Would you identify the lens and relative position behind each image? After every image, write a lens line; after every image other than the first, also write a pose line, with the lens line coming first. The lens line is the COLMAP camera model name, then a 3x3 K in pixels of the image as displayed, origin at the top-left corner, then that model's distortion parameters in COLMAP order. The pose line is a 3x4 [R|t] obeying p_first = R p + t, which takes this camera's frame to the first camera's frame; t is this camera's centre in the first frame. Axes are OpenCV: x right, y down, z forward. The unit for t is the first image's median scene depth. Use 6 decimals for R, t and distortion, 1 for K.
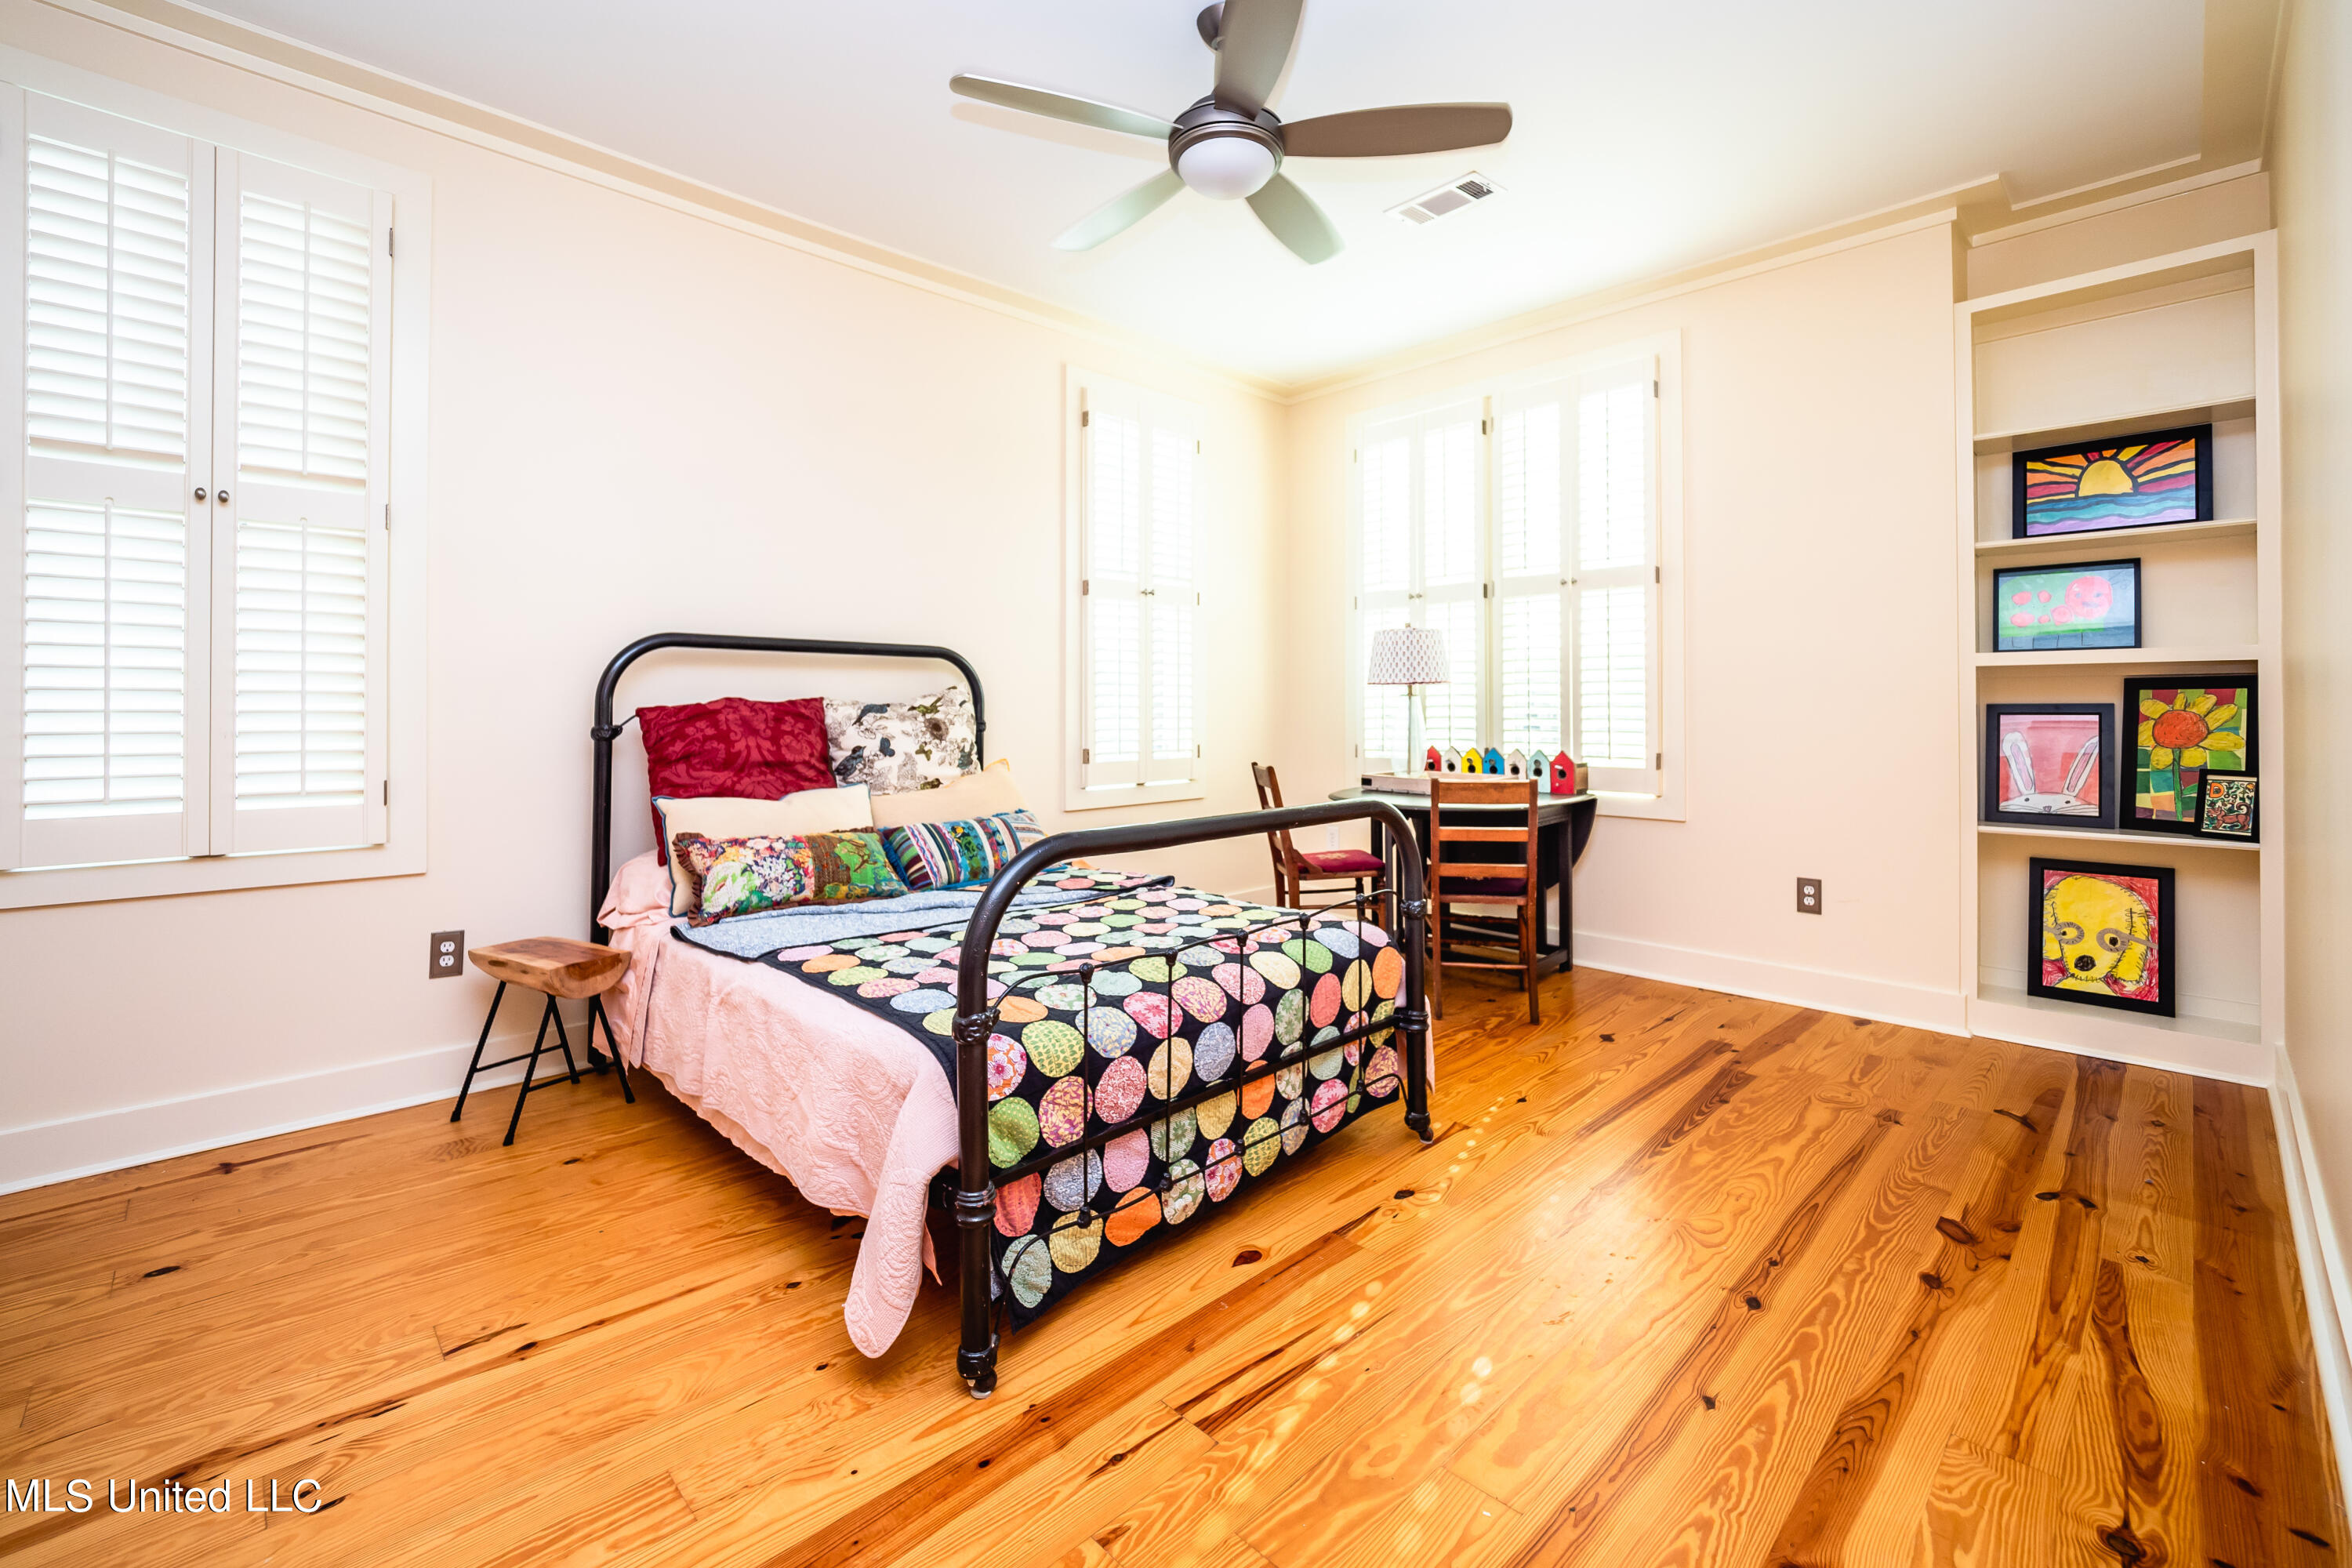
lens RADIAL K [[986.2, 0, 1186.2], [0, 986.2, 704.5], [0, 0, 1]] dist [-0.016571, 0.000648]
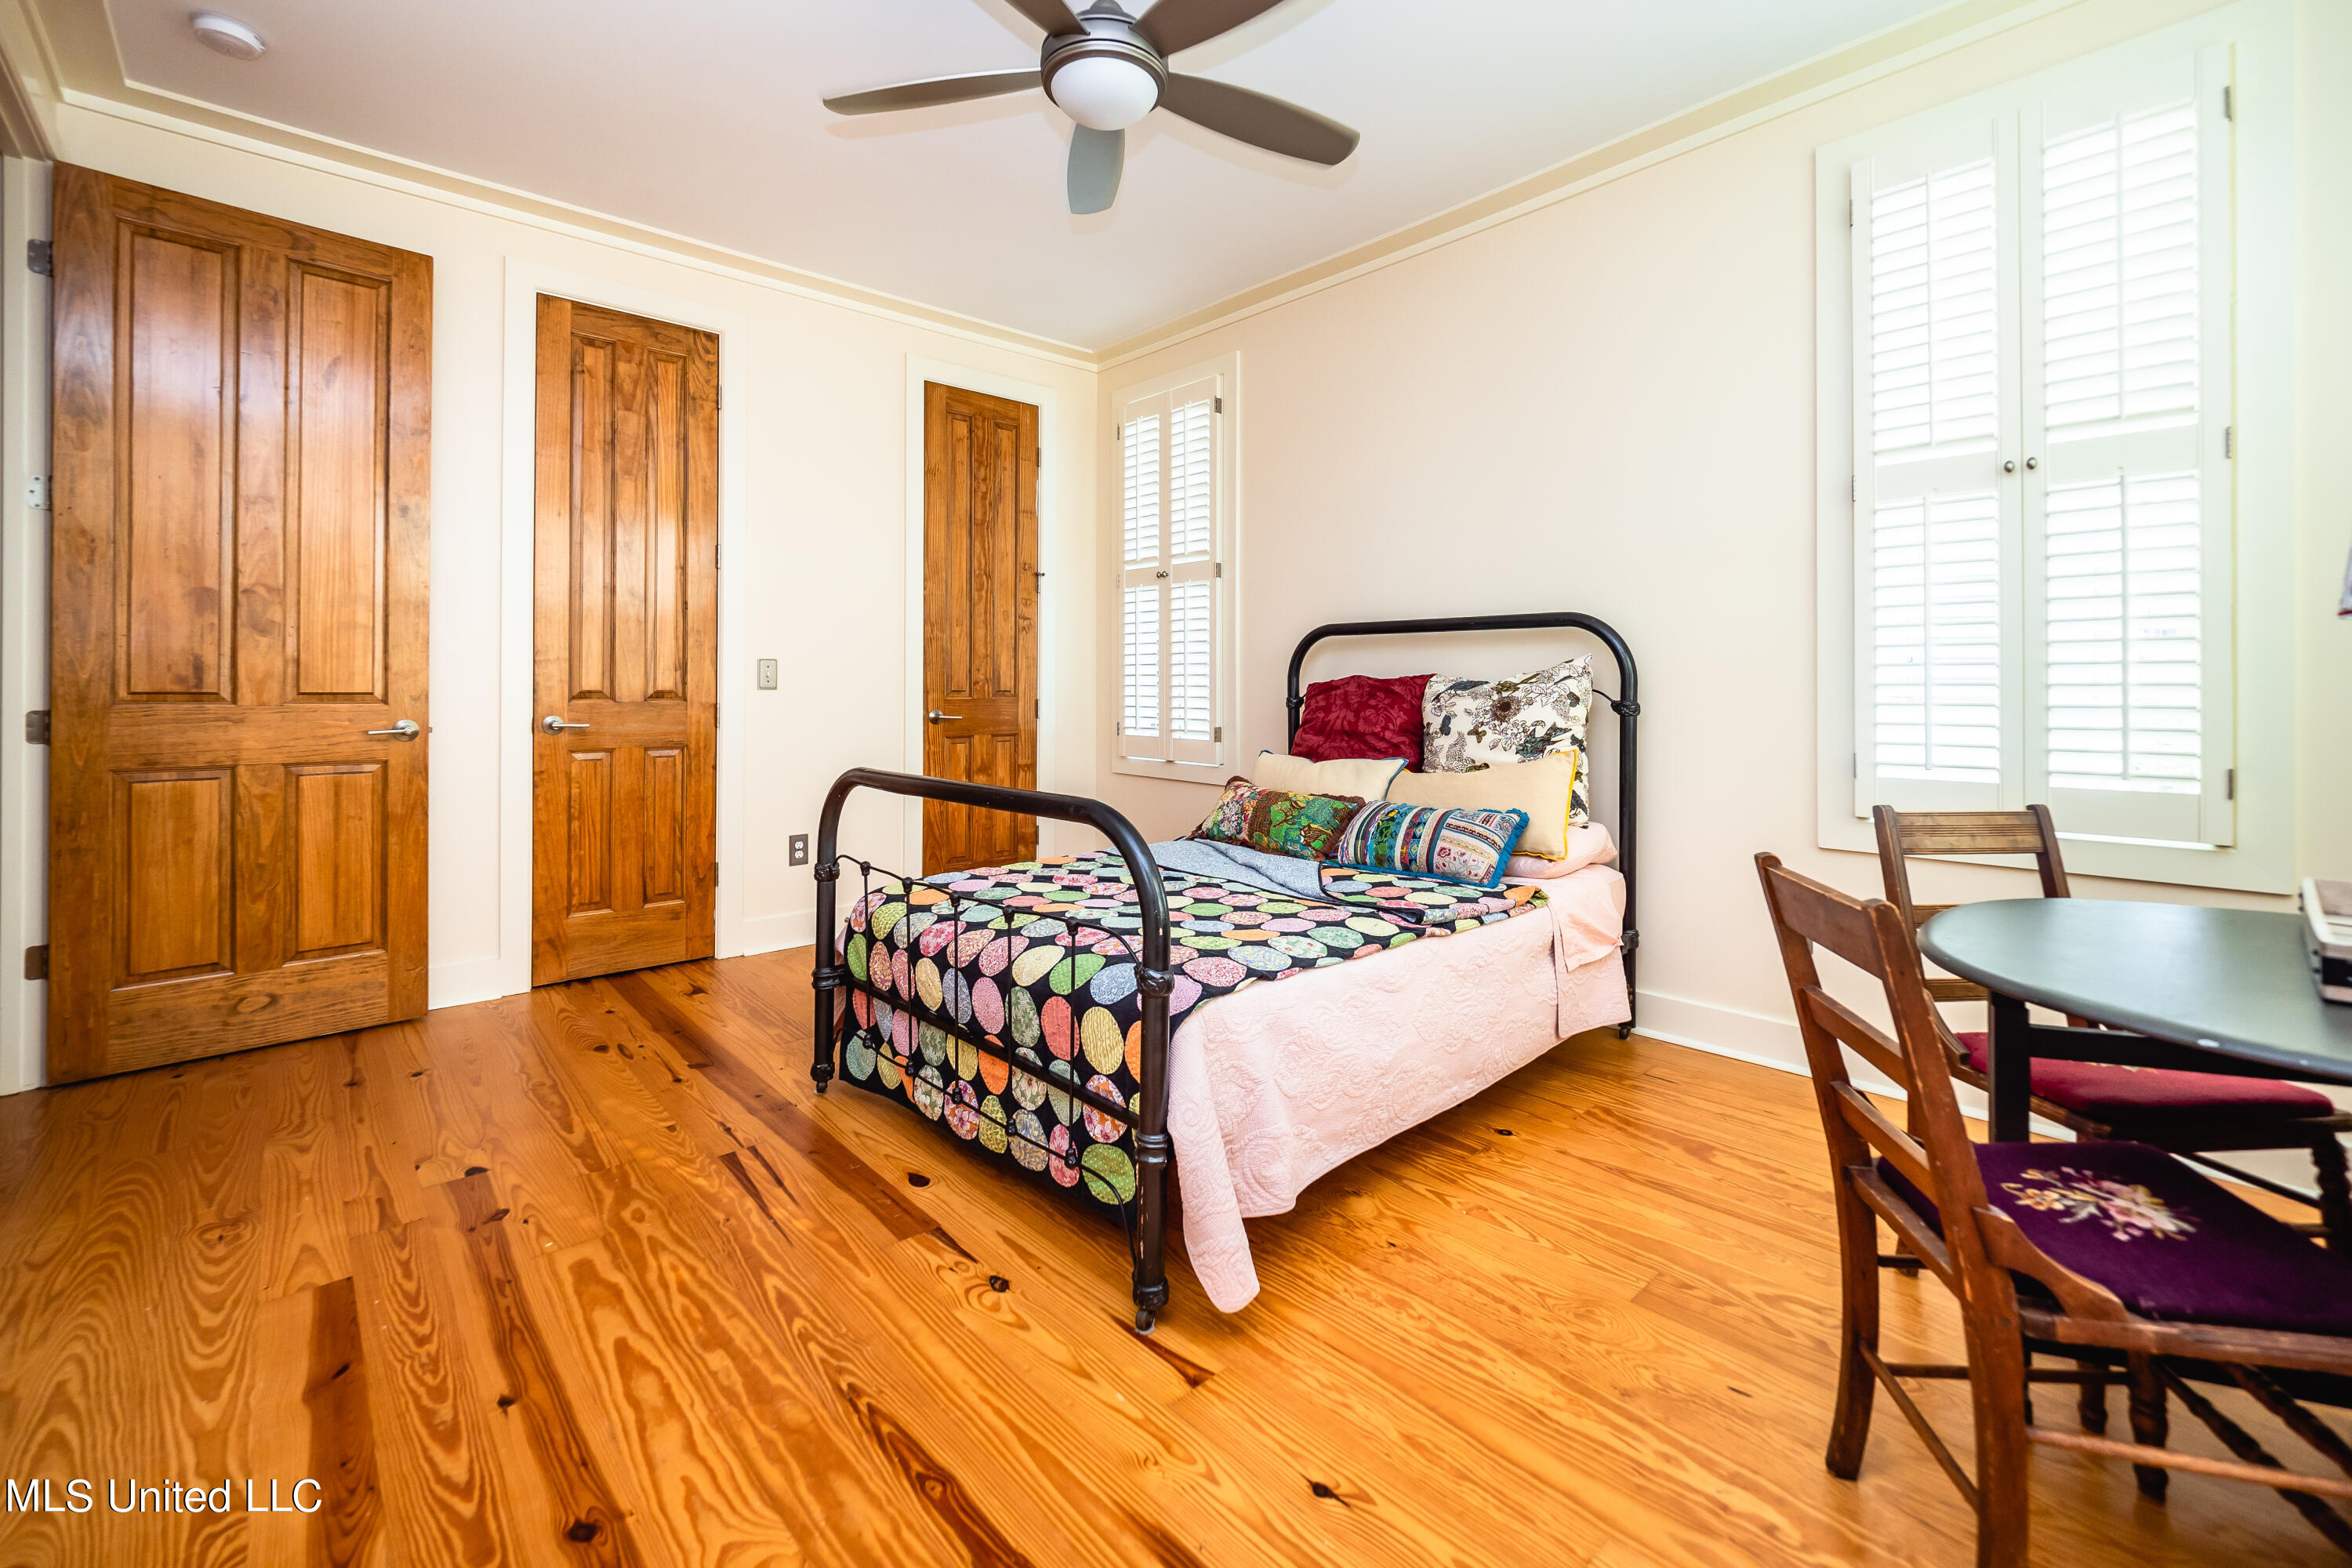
lens RADIAL K [[986.2, 0, 1186.2], [0, 986.2, 704.5], [0, 0, 1]] dist [-0.016571, 0.000648]
pose [[-0.021452, 0.018199, -0.999604, 1.015849], [-0.000118, 0.999834, 0.018206, 0.008577], [0.999770, 0.000509, -0.021446, 1.172333]]
